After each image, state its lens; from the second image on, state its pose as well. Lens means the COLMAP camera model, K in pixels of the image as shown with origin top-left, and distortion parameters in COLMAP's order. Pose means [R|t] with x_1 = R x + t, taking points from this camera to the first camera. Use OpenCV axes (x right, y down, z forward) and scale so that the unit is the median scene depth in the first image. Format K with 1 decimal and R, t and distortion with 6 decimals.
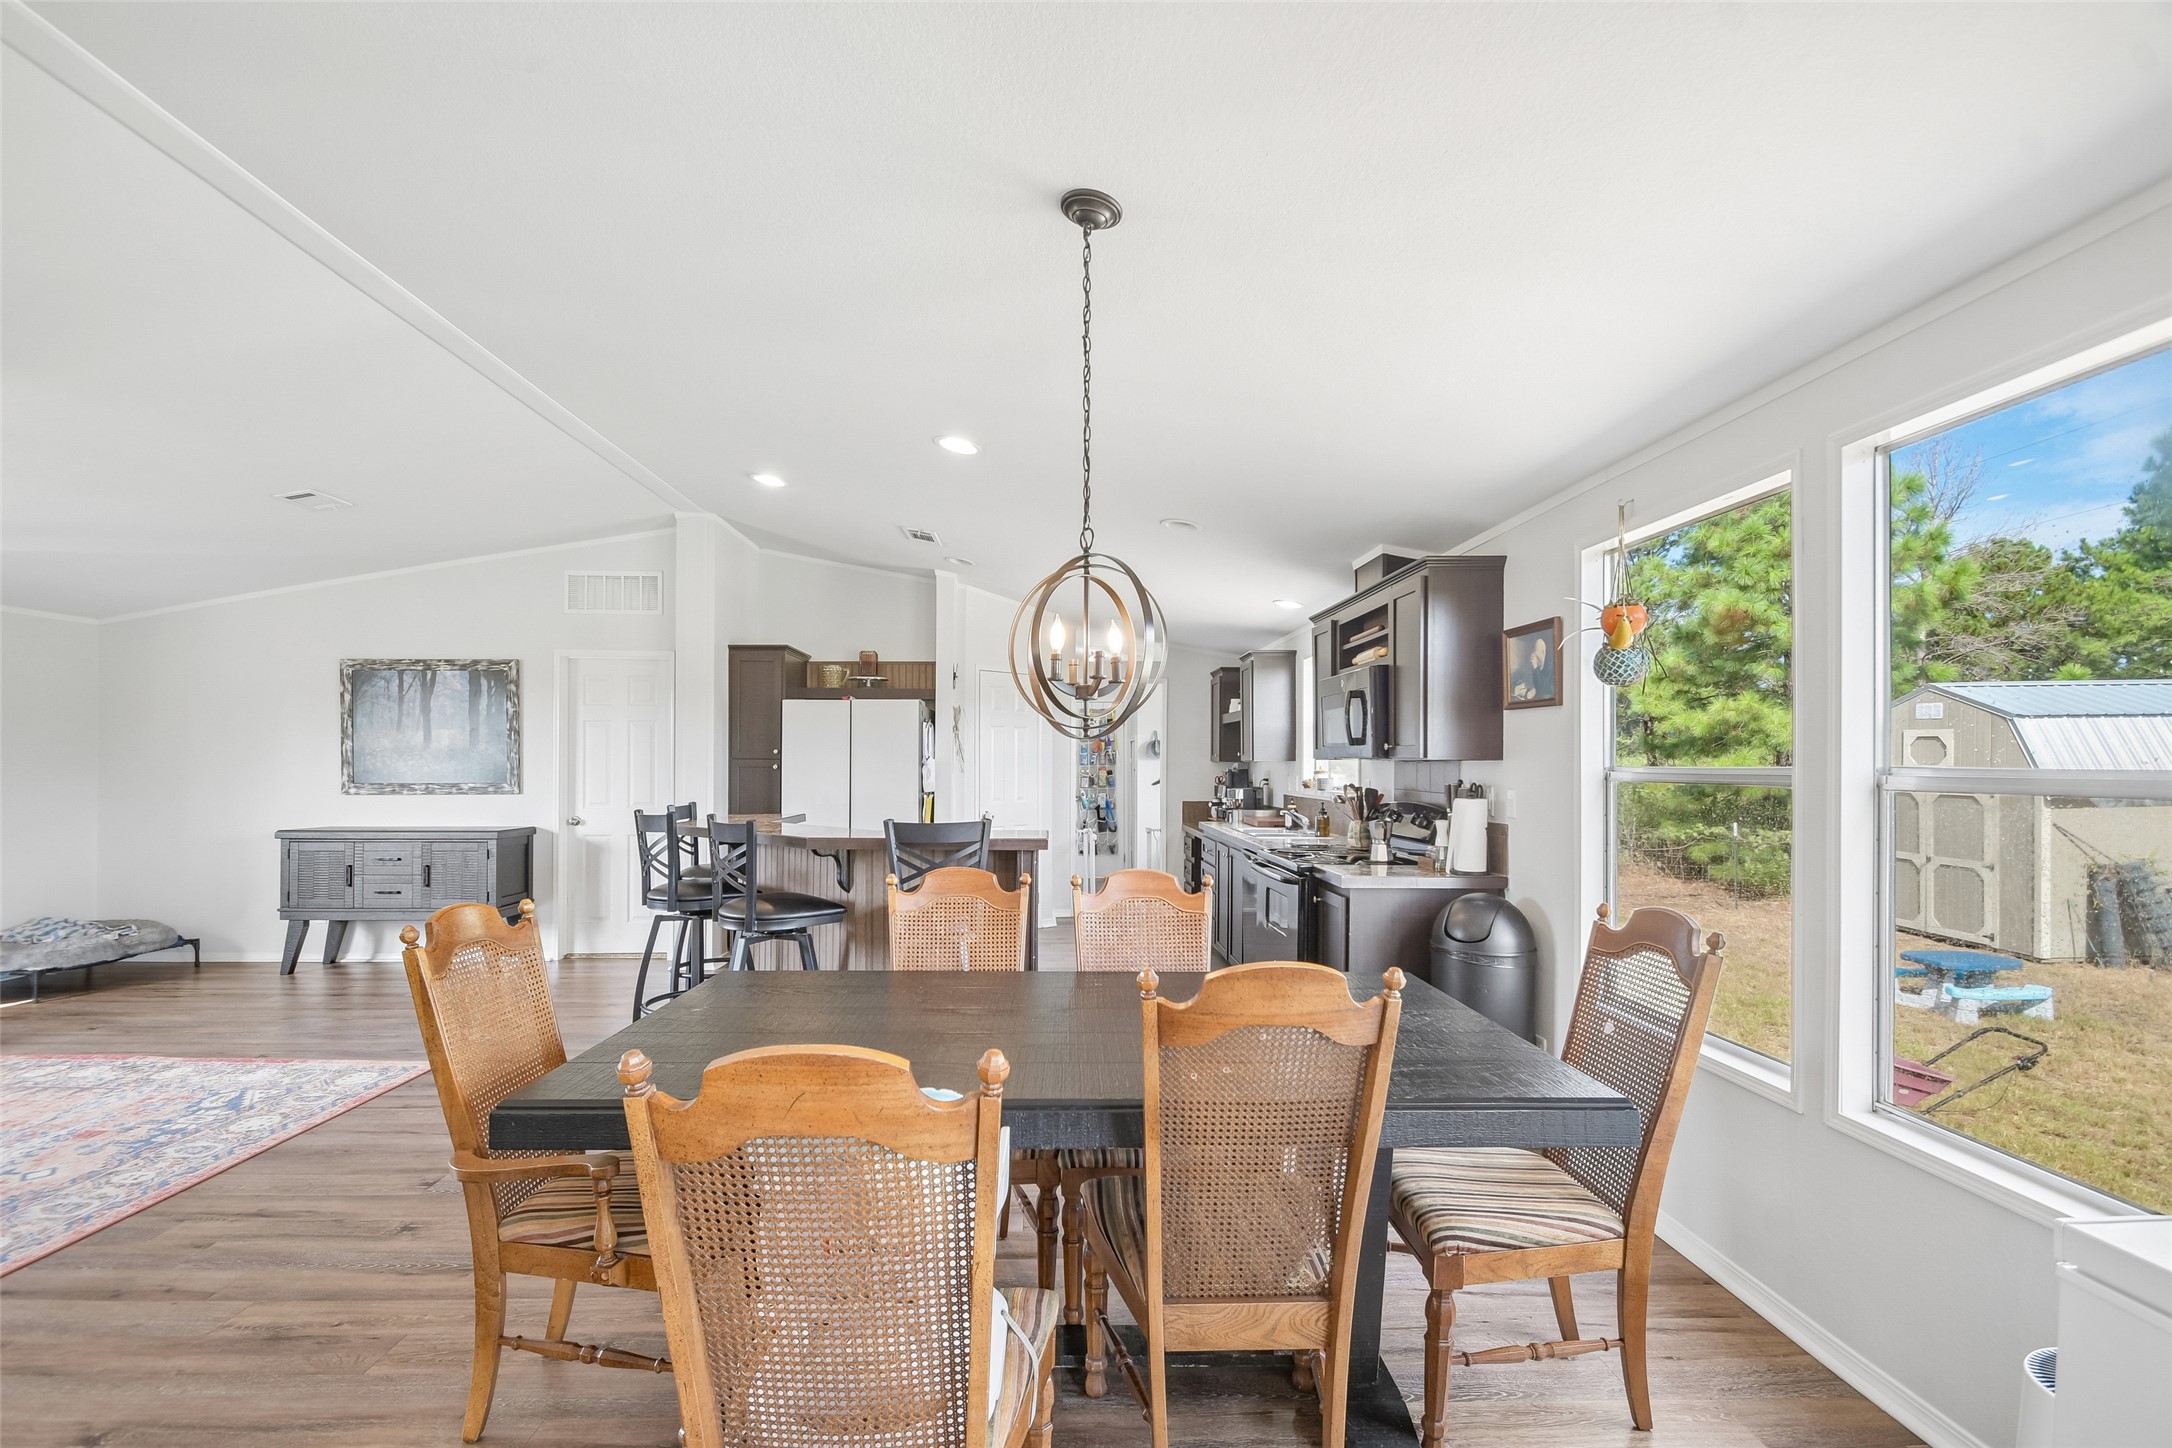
lens RADIAL K [[964.8, 0, 1080.5], [0, 964.8, 767.8], [0, 0, 1]] dist [0.014013, -0.015190]
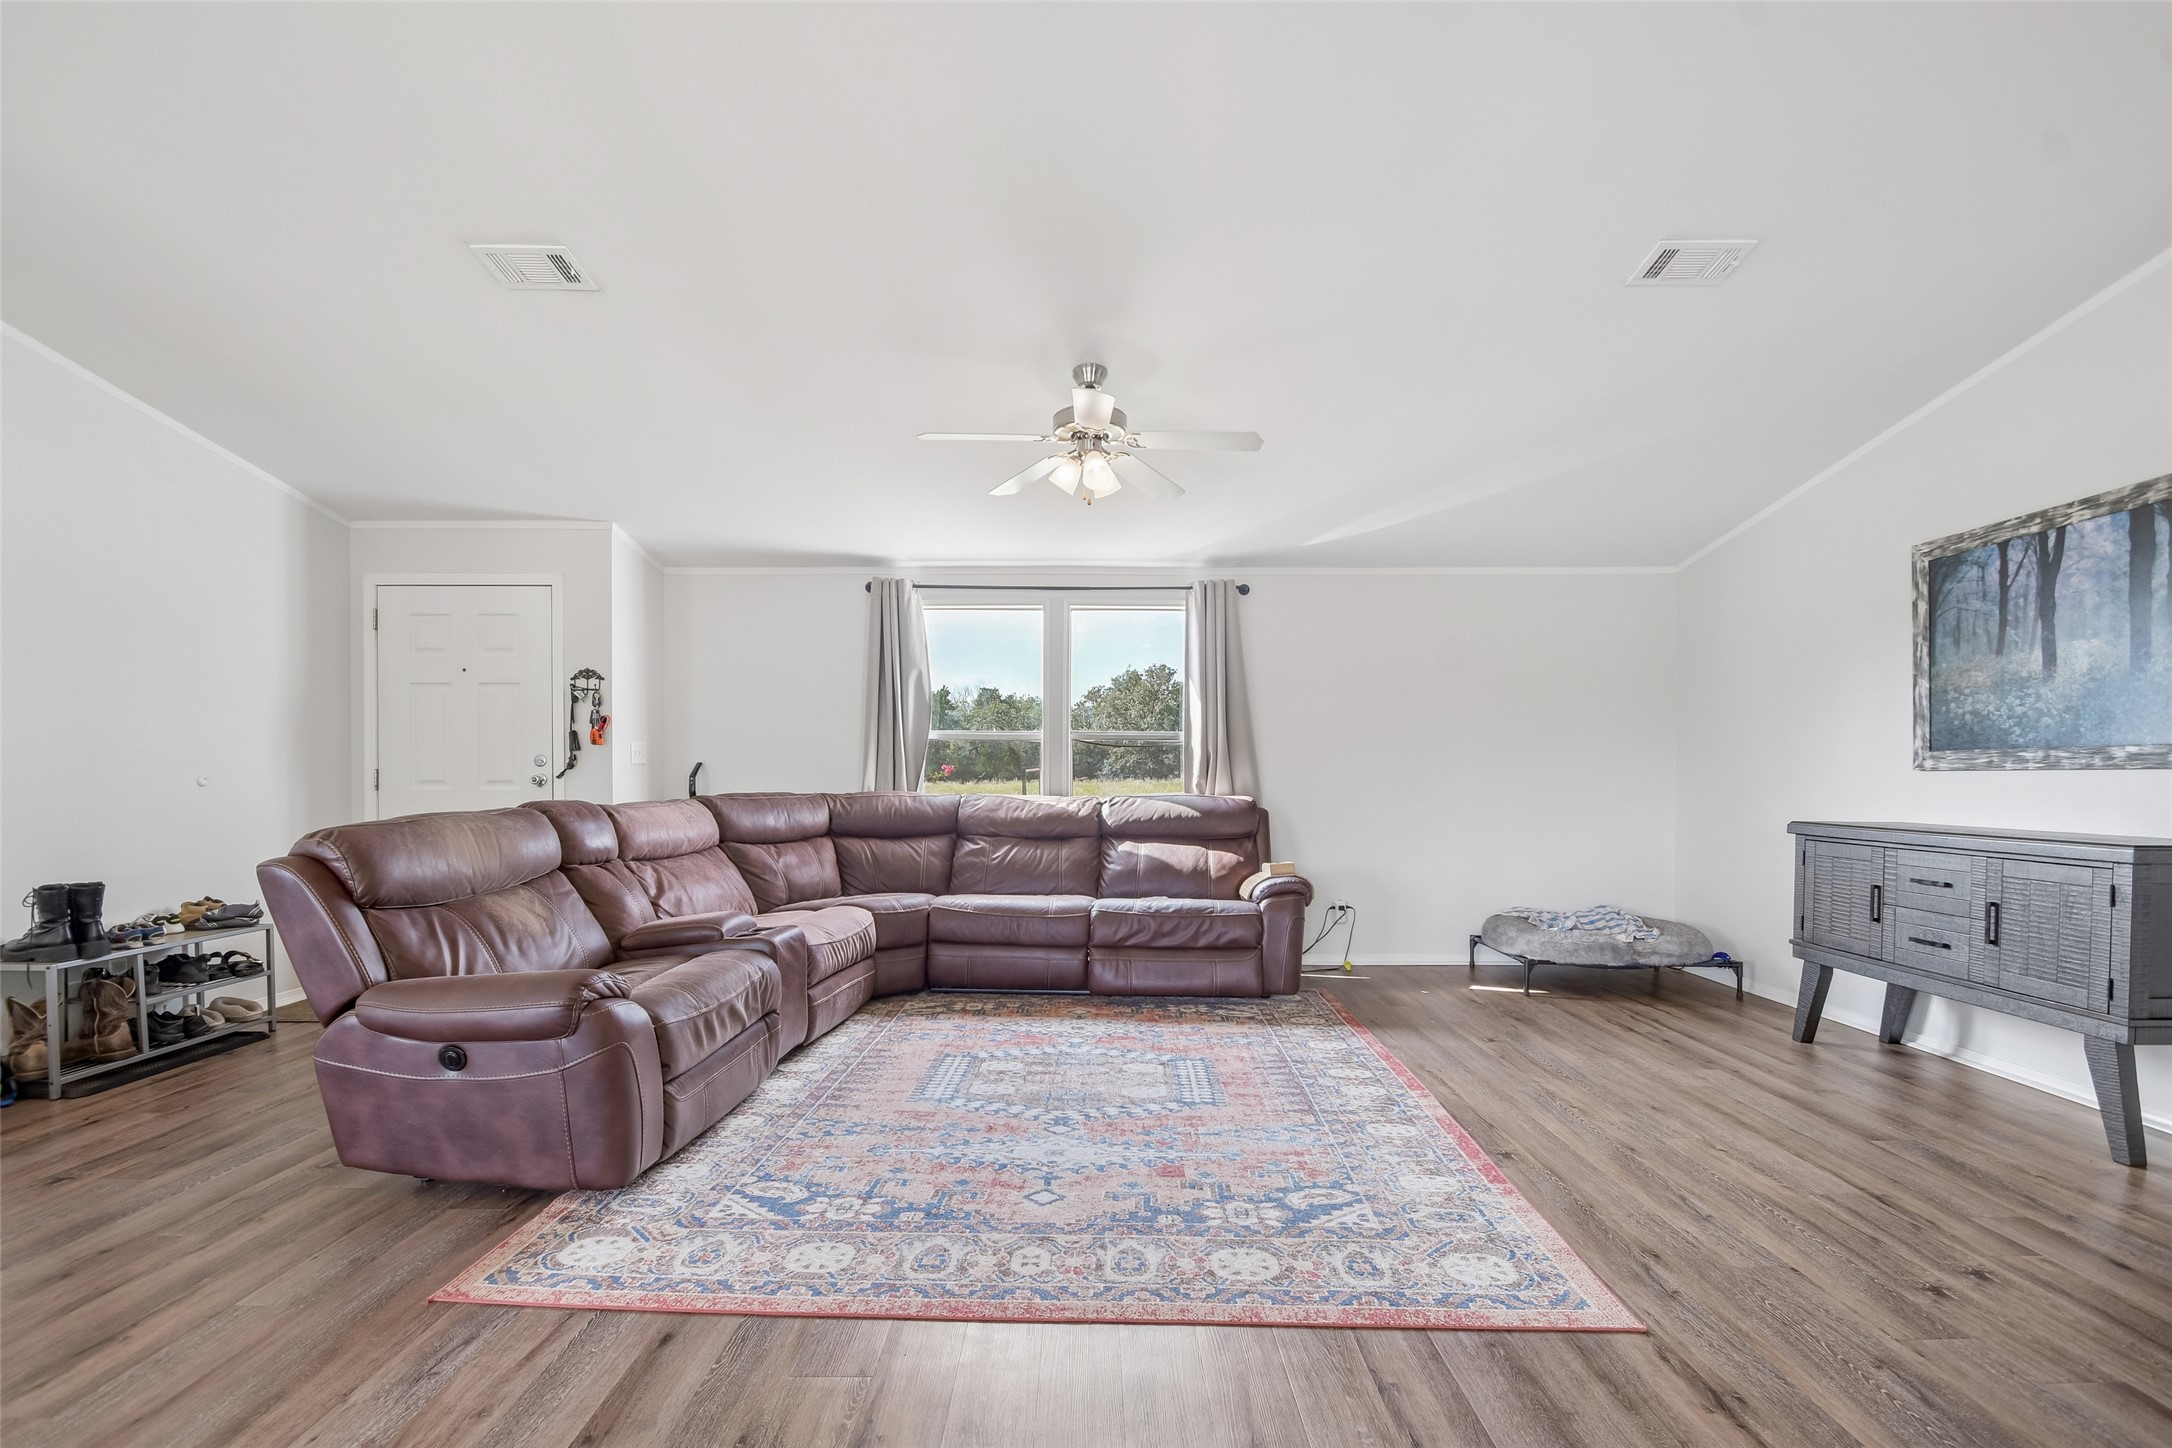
lens RADIAL K [[977.6, 0, 1079.0], [0, 977.6, 771.1], [0, 0, 1]] dist [0.018524, -0.016892]
pose [[-0.043320, -0.004053, -0.999053, -0.136768], [-0.007078, 0.999968, -0.003750, 0.036400], [0.999036, 0.006908, -0.043347, 0.536751]]
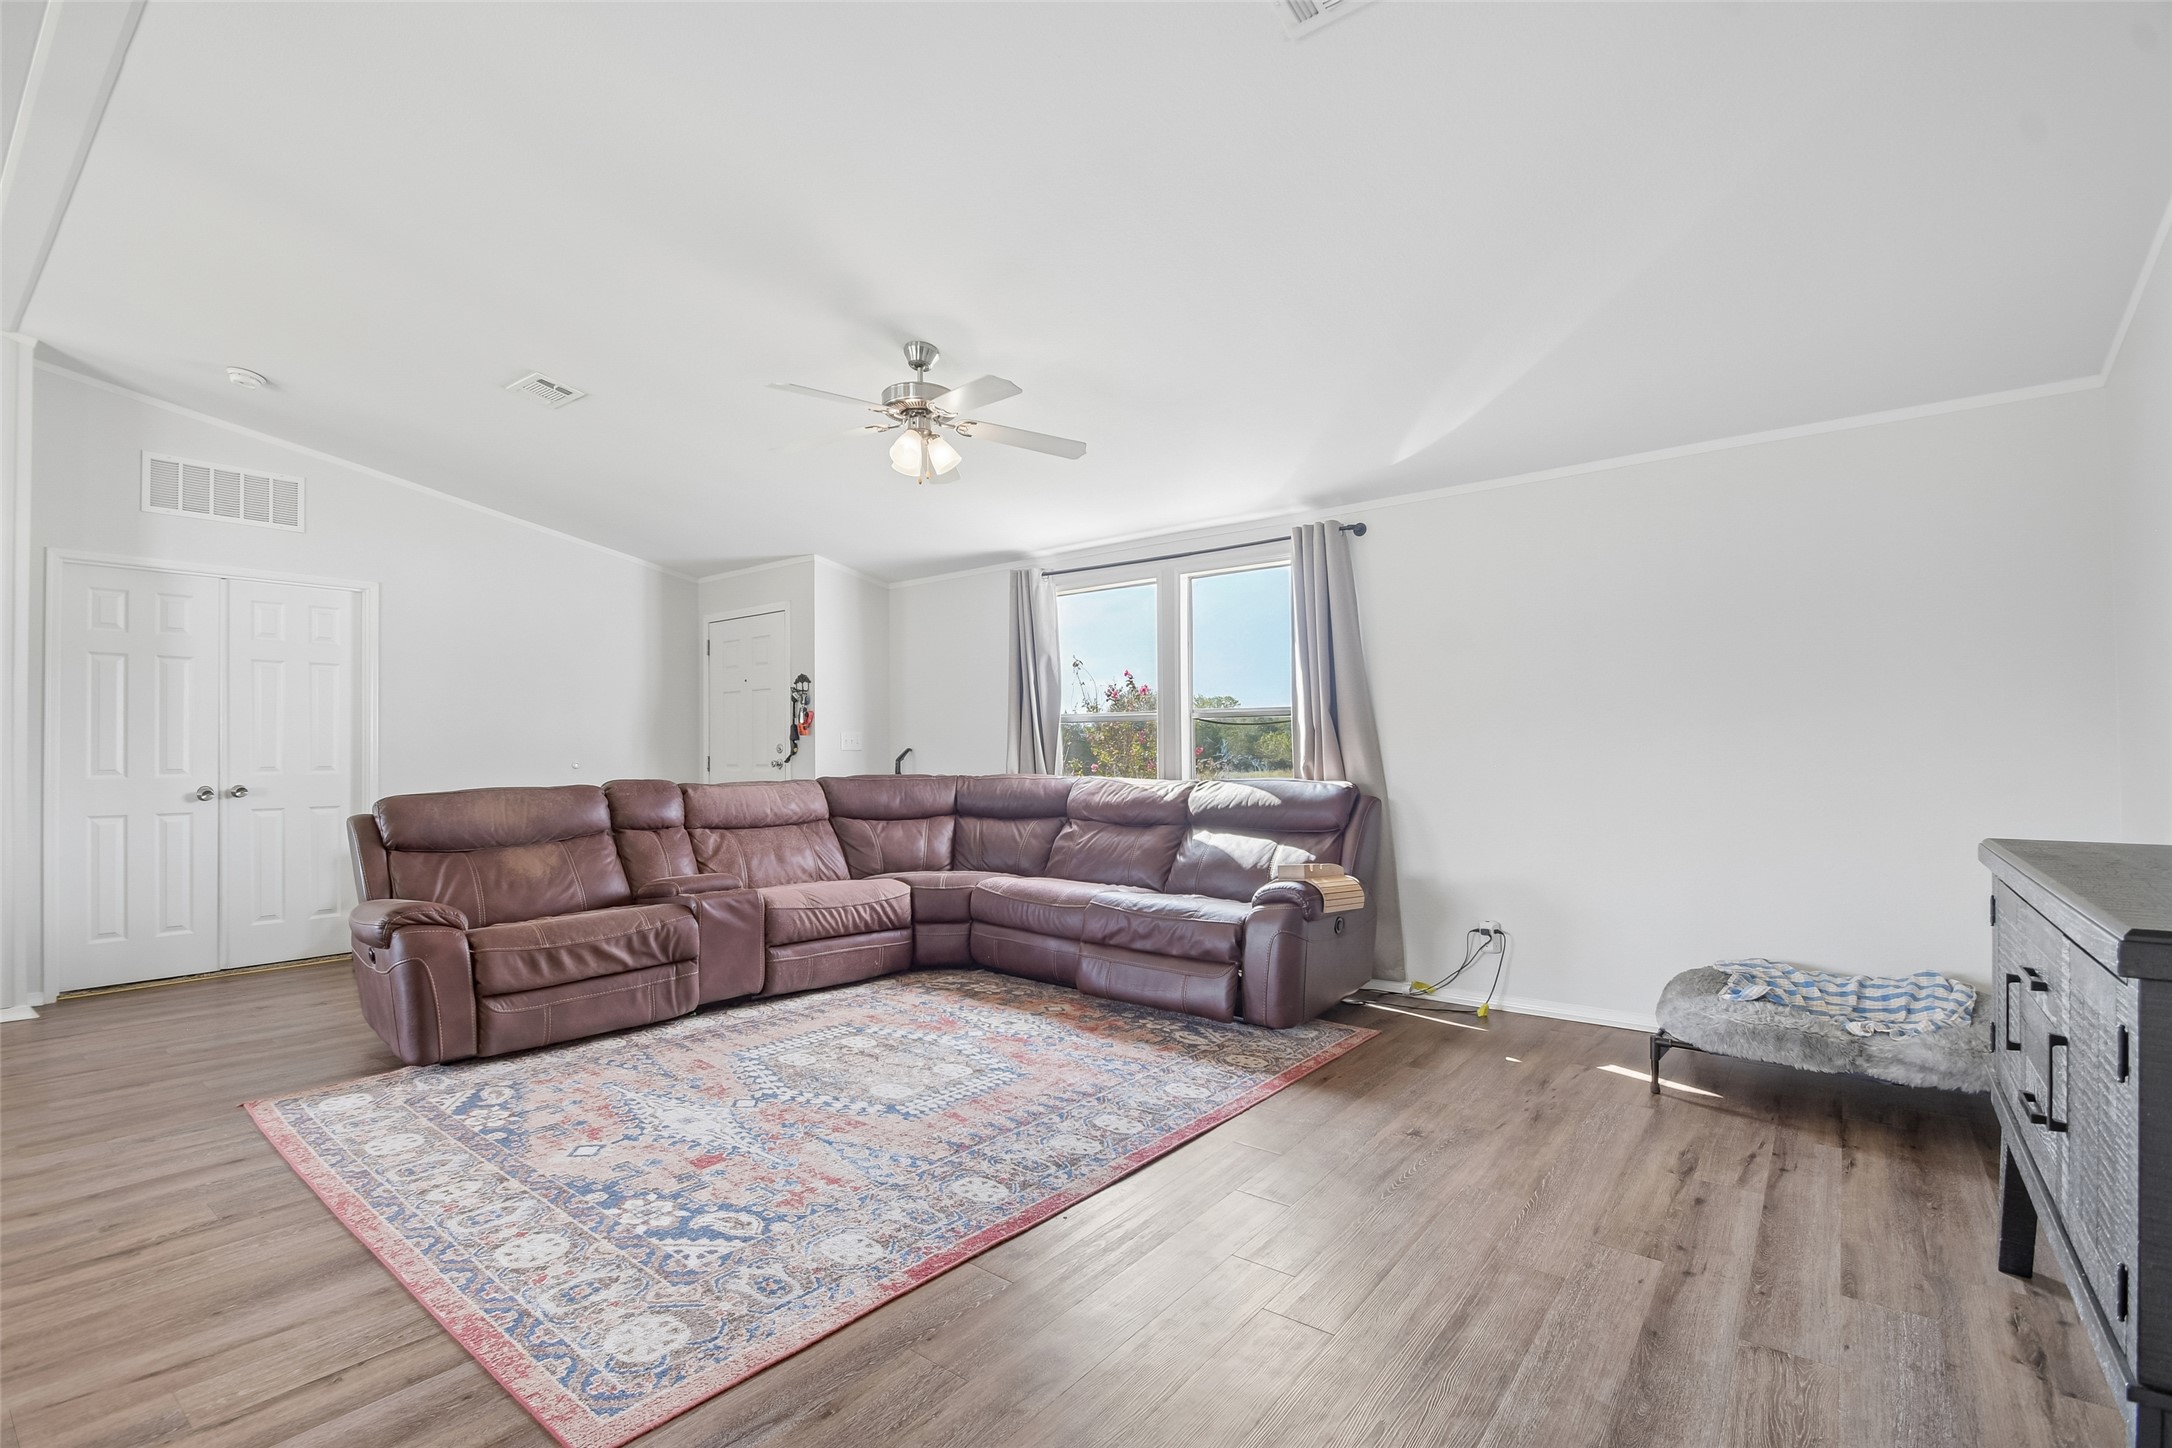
lens RADIAL K [[972.0, 0, 1077.6], [0, 972.0, 747.6], [0, 0, 1]] dist [0.021263, -0.019716]
pose [[-0.646564, -0.005373, -0.762841, -0.353934], [0.000705, 0.999971, -0.007641, 0.034649], [0.762859, -0.005478, -0.646542, 0.964537]]
